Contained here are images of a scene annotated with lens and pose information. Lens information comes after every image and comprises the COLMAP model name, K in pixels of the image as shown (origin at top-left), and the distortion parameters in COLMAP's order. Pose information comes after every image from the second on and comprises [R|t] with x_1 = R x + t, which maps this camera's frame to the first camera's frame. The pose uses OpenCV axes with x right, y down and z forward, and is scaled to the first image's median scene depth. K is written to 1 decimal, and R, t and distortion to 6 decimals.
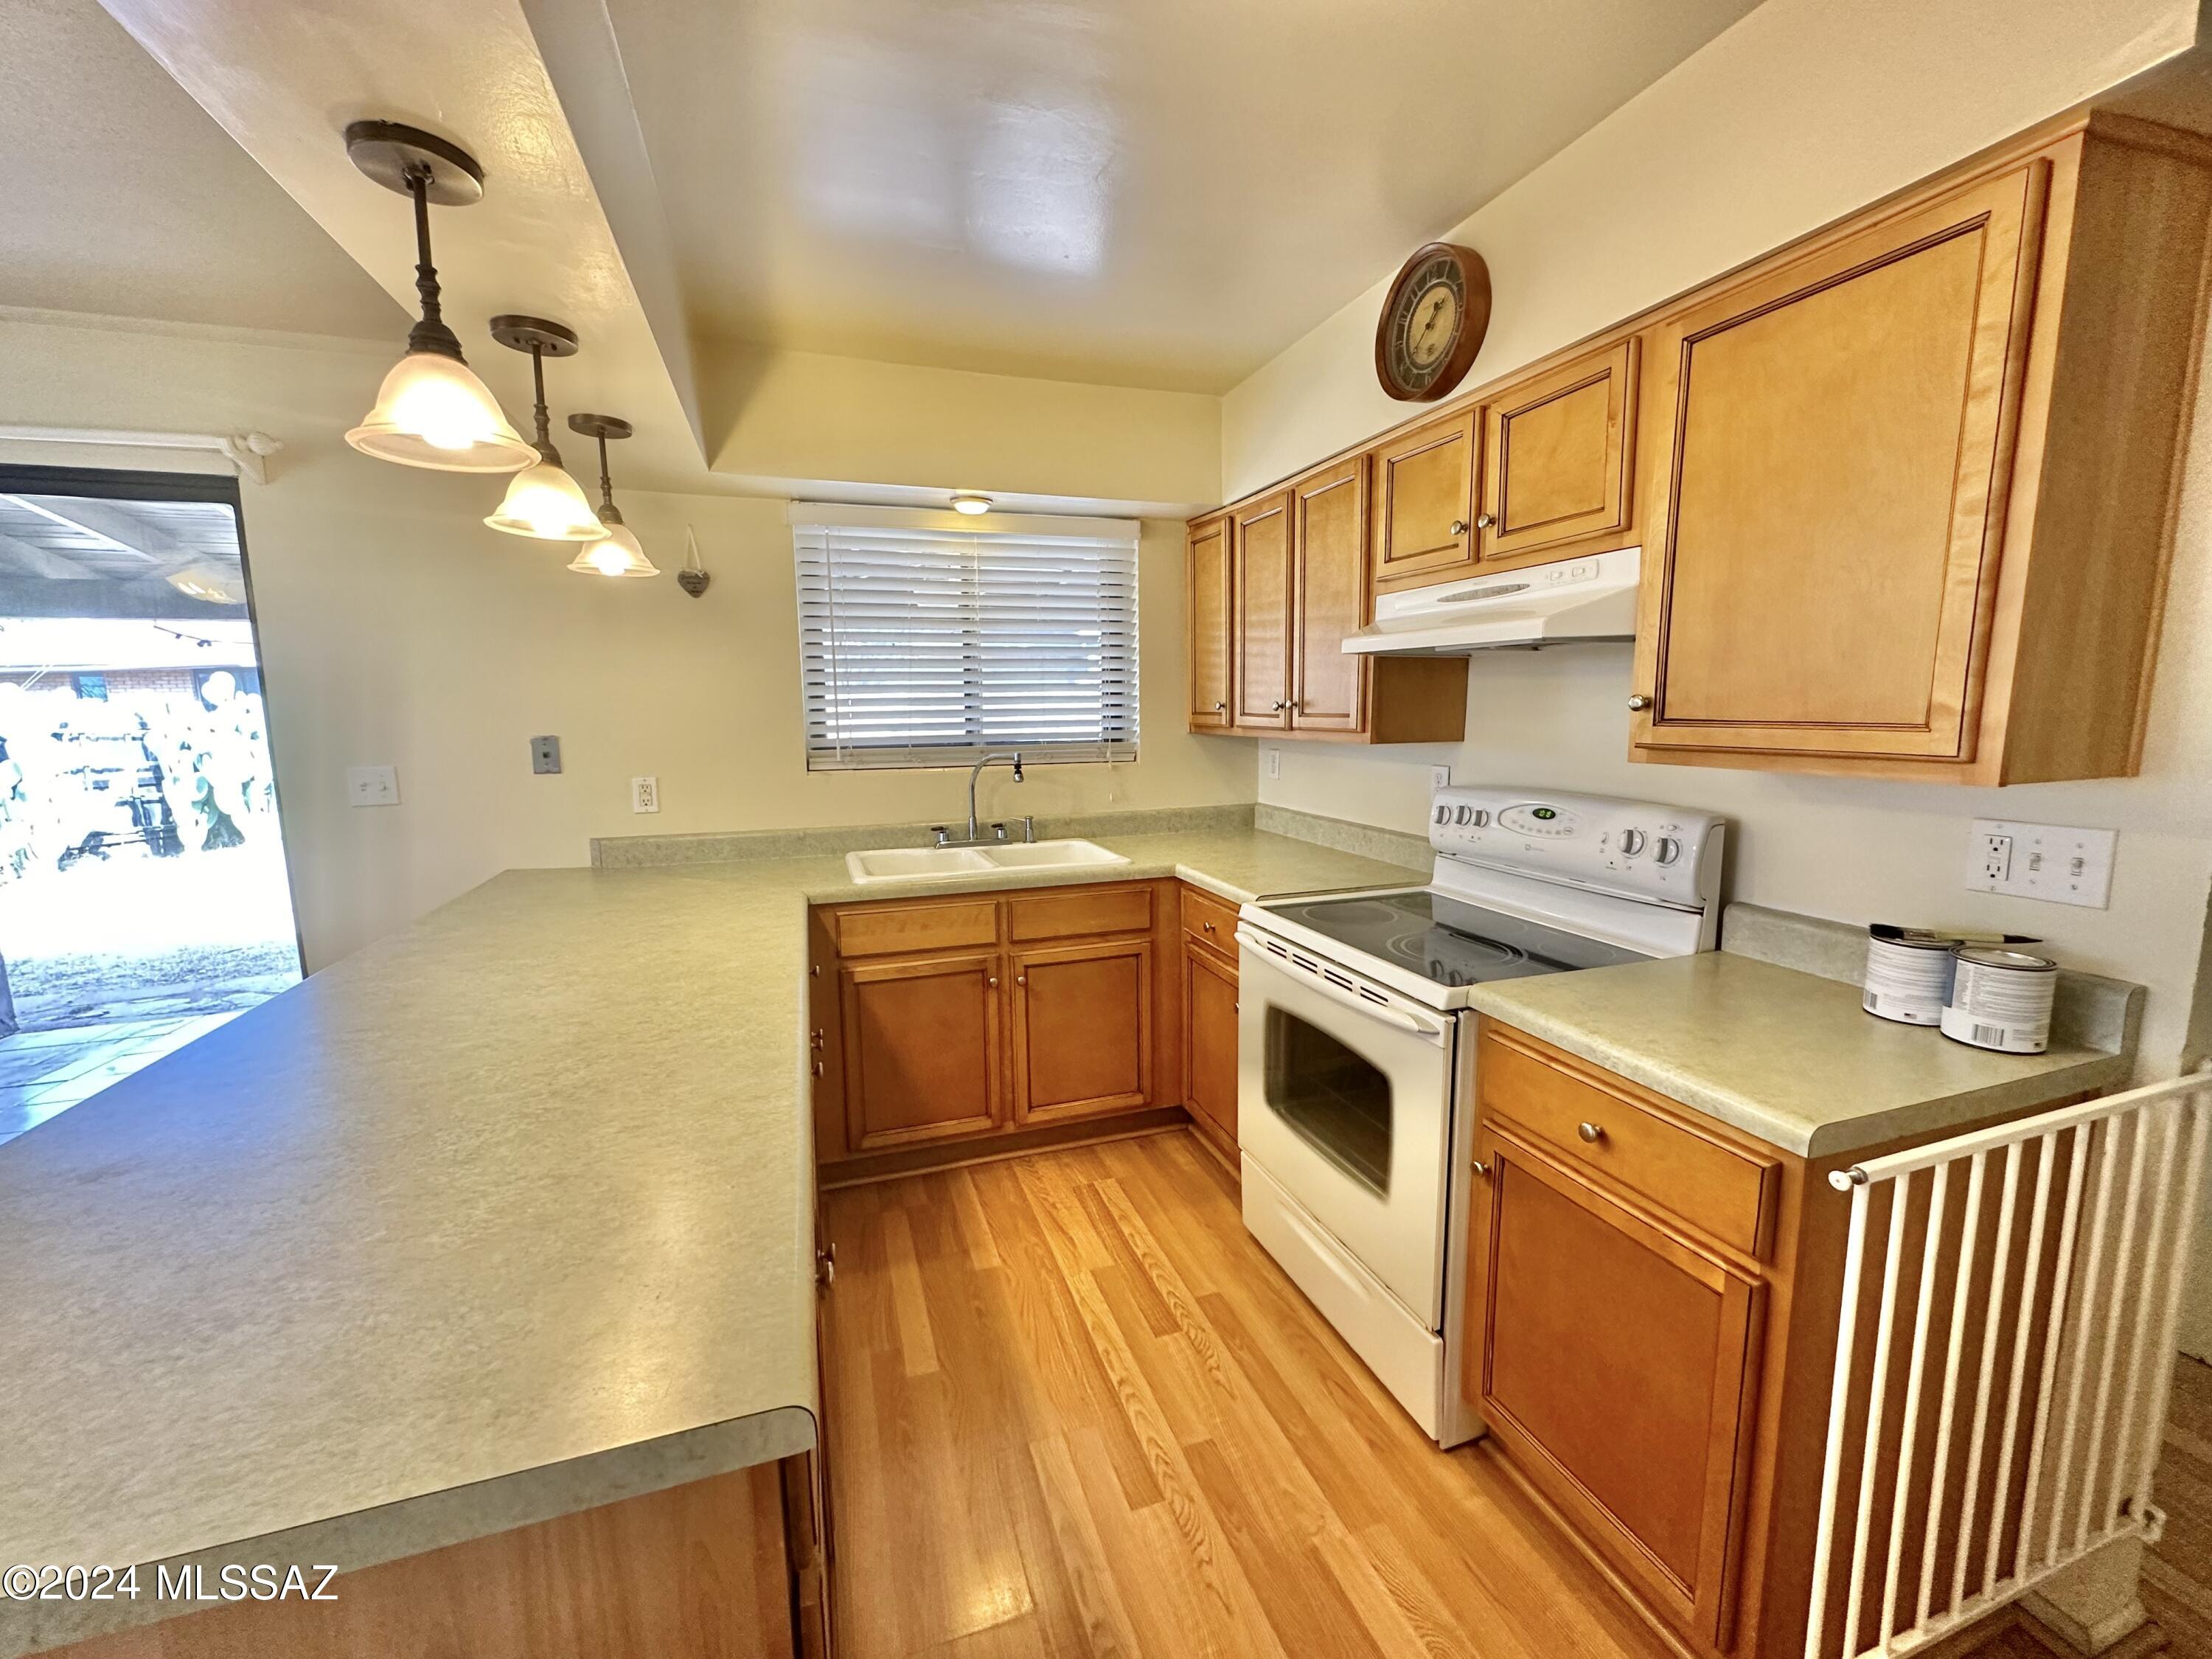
lens RADIAL K [[881.1, 0, 1104.9], [0, 881.1, 827.3], [0, 0, 1]] dist [-0.000611, 0.000225]
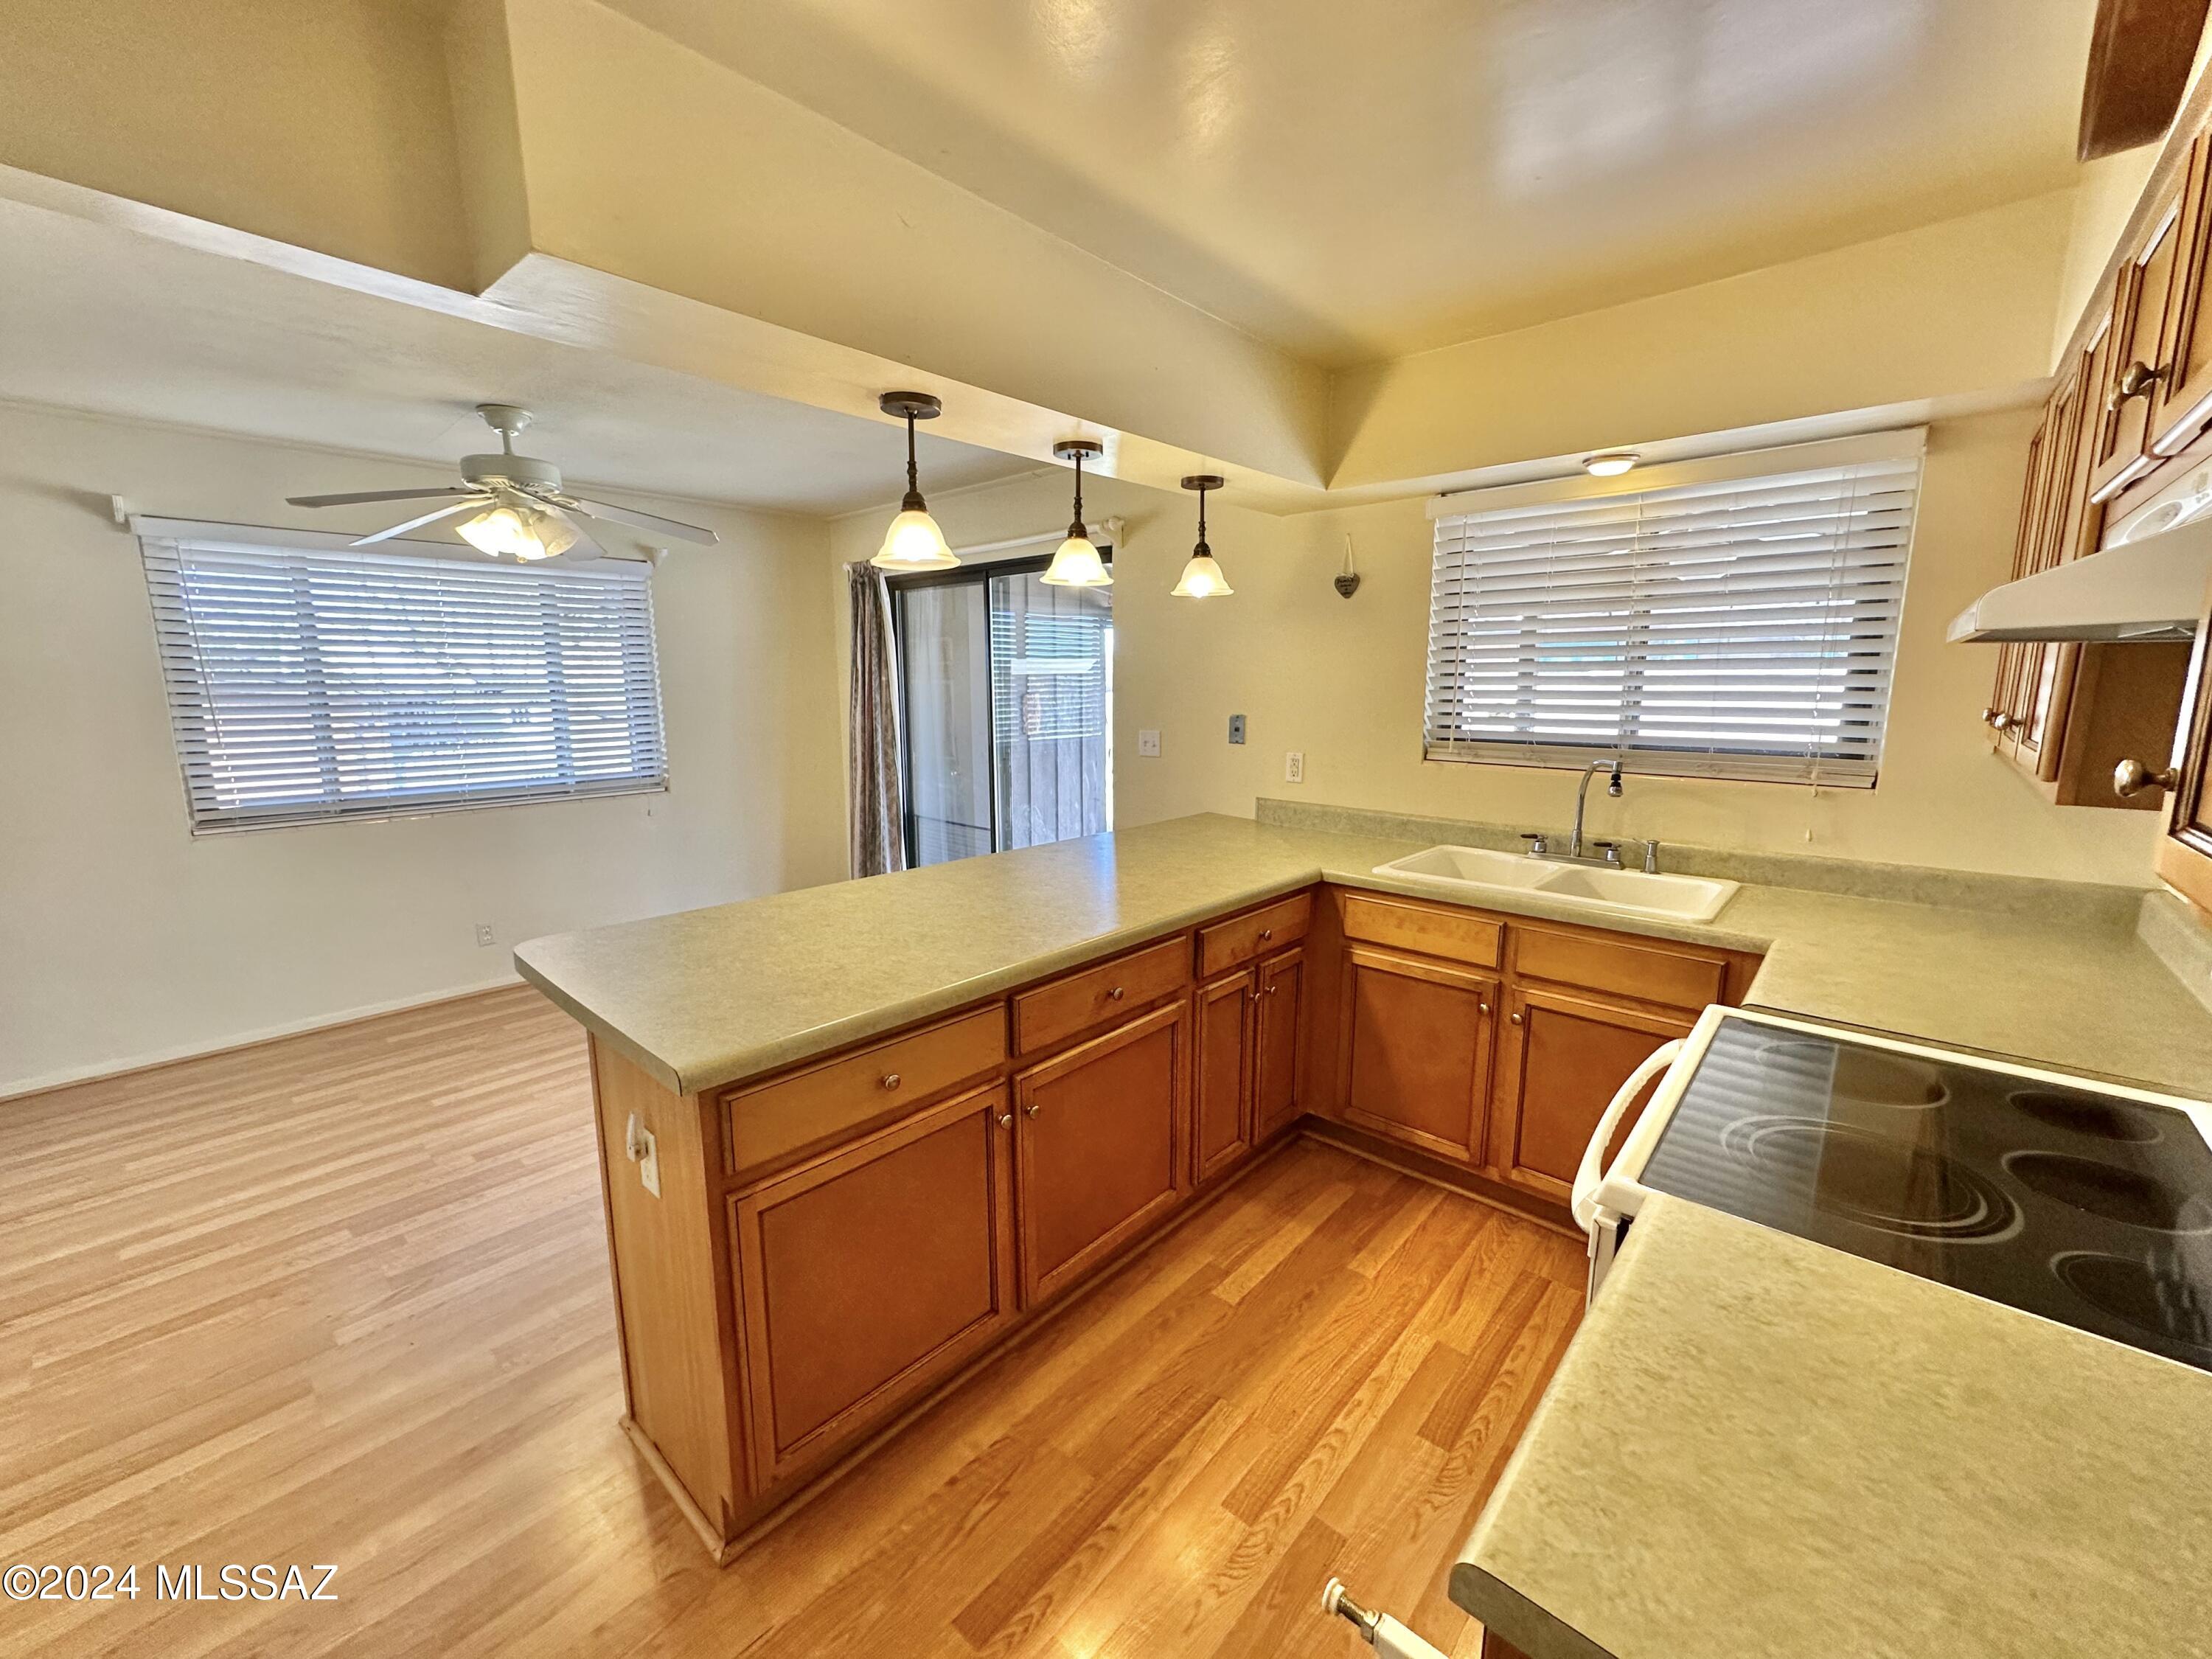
lens RADIAL K [[881.1, 0, 1106.0], [0, 881.1, 828.1], [0, 0, 1]] dist [-0.000611, 0.000225]
pose [[0.487786, 0.158283, -0.858494, 0.509015], [-0.125294, 0.985937, 0.110590, -0.070804], [0.863925, 0.053620, 0.500758, 0.229215]]
